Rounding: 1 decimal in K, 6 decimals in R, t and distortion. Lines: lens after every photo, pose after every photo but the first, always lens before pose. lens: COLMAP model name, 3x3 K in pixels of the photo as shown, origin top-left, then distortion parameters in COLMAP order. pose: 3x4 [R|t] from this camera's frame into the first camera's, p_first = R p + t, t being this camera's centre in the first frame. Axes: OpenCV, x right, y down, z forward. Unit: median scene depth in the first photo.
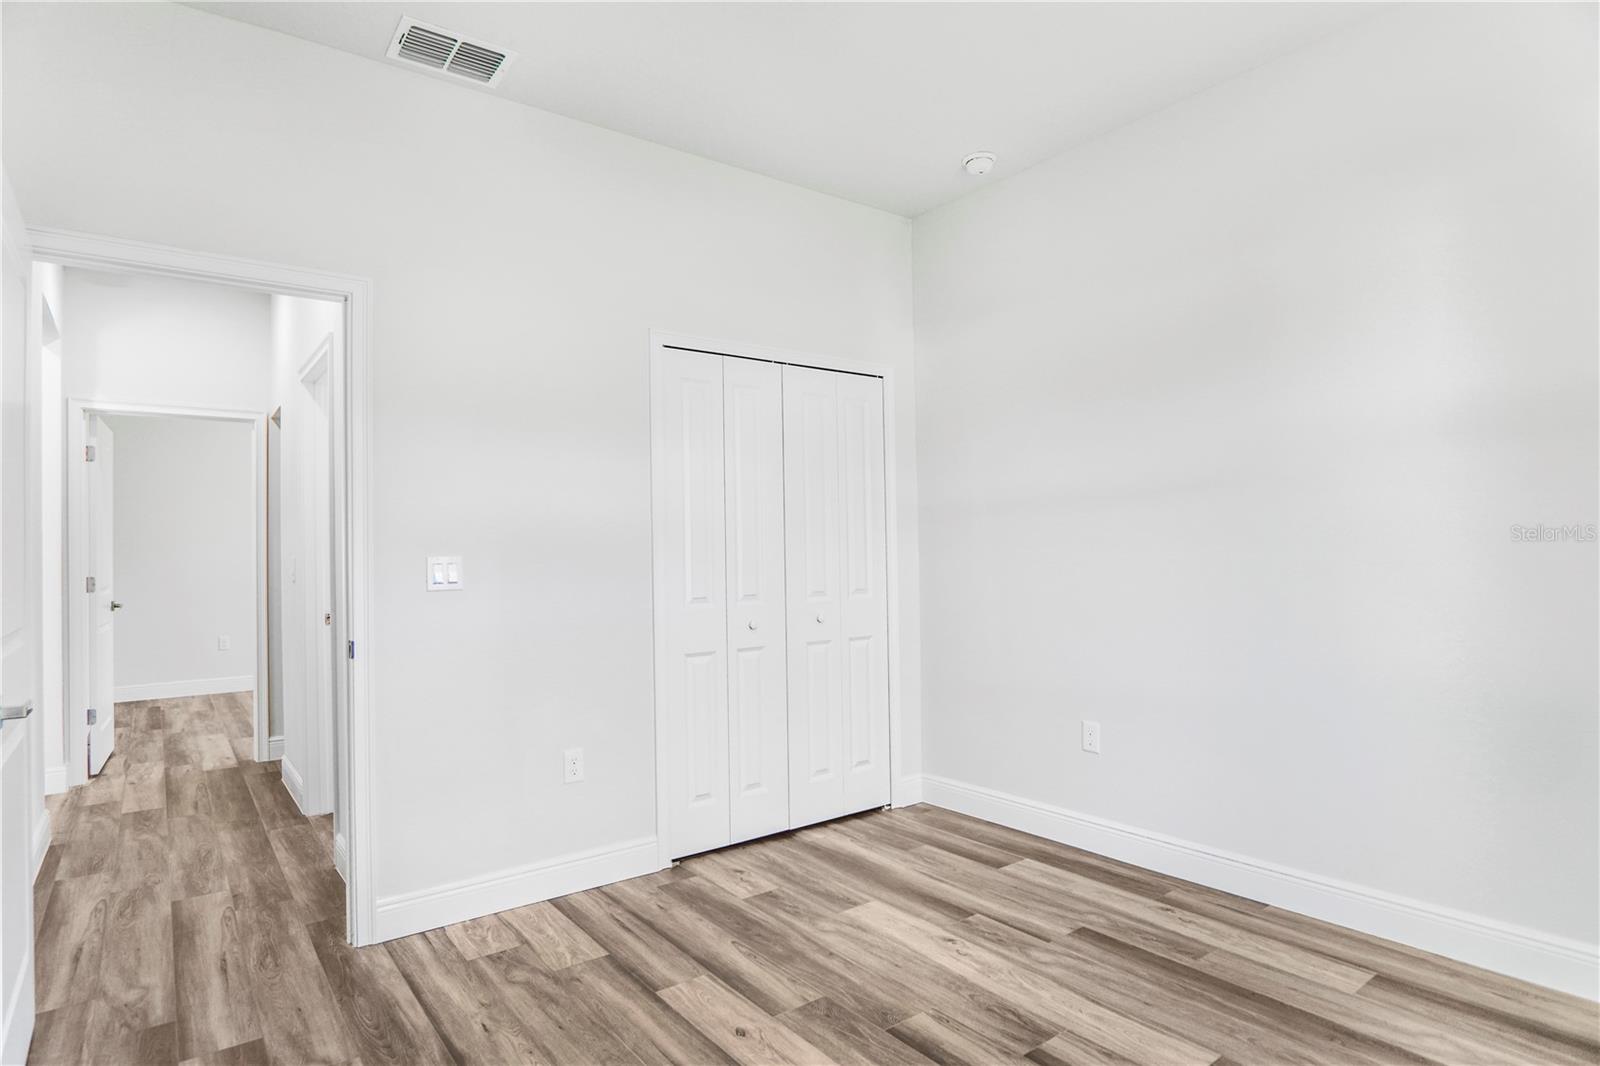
lens RADIAL K [[867.9, 0, 800.4], [0, 867.9, 547.1], [0, 0, 1]] dist [-0.007098, 0.000605]
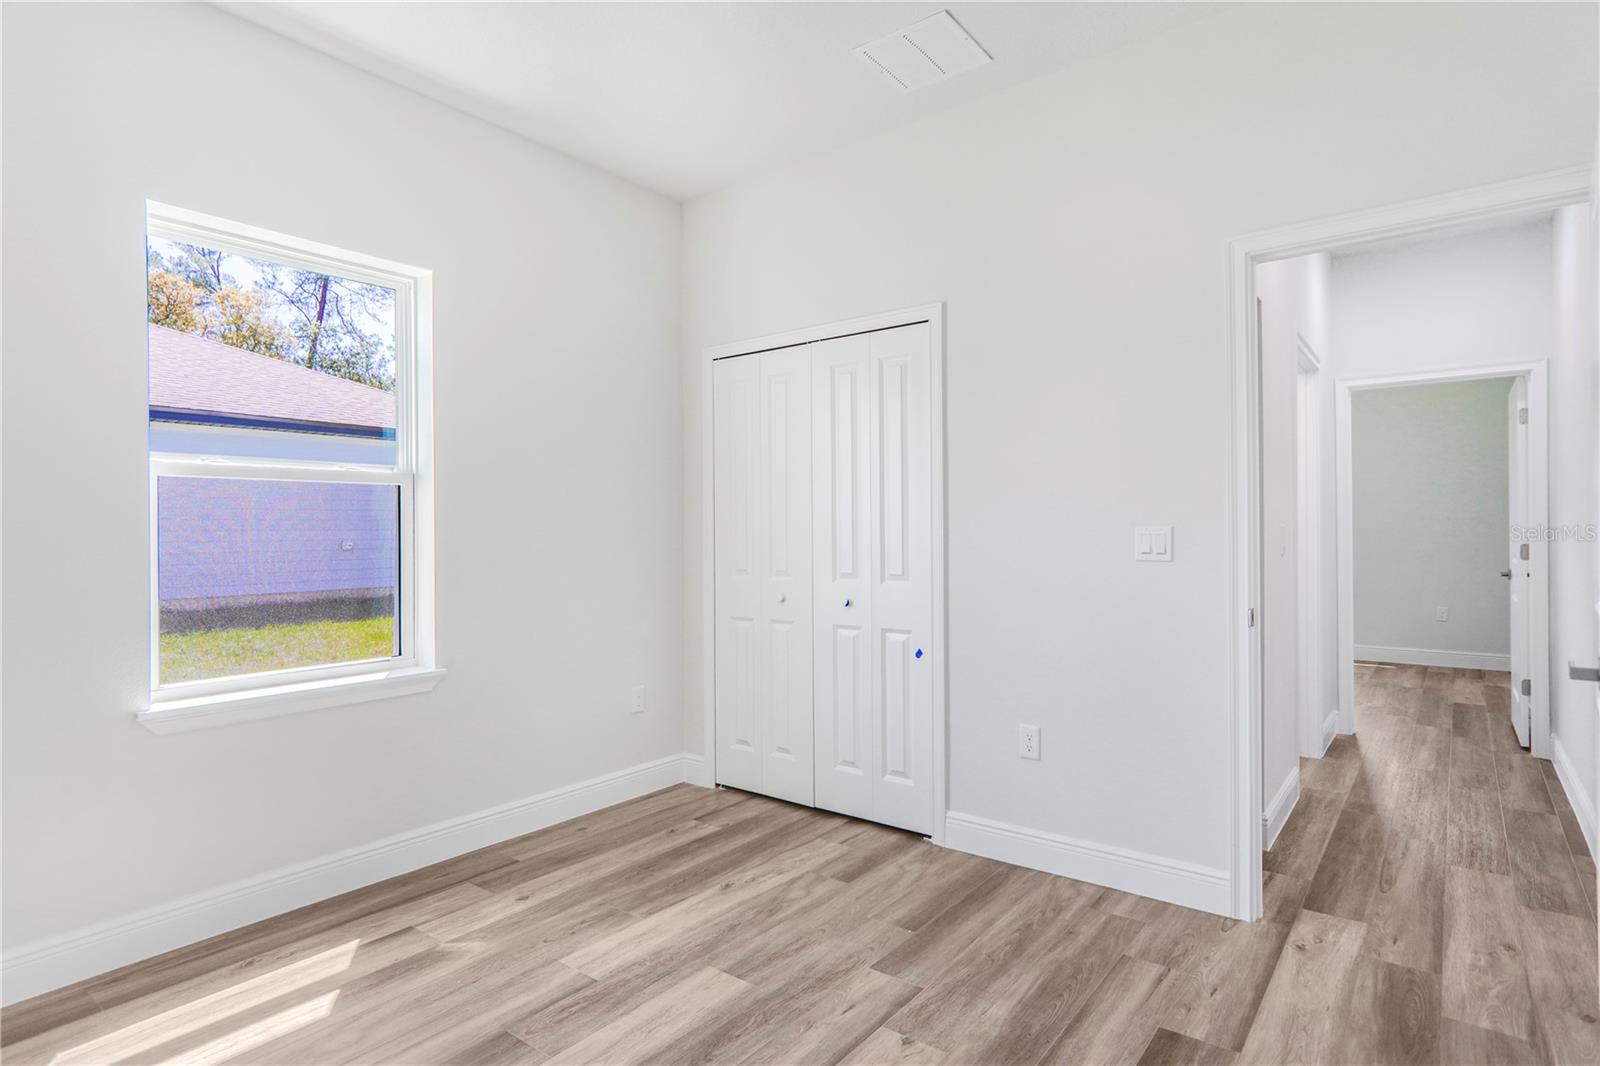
lens RADIAL K [[867.9, 0, 800.4], [0, 867.9, 547.1], [0, 0, 1]] dist [-0.007098, 0.000605]
pose [[-0.271999, -0.003173, 0.962292, -1.295424], [0.015974, 0.999842, 0.007812, 0.026965], [-0.962165, 0.017496, -0.271906, 1.730089]]
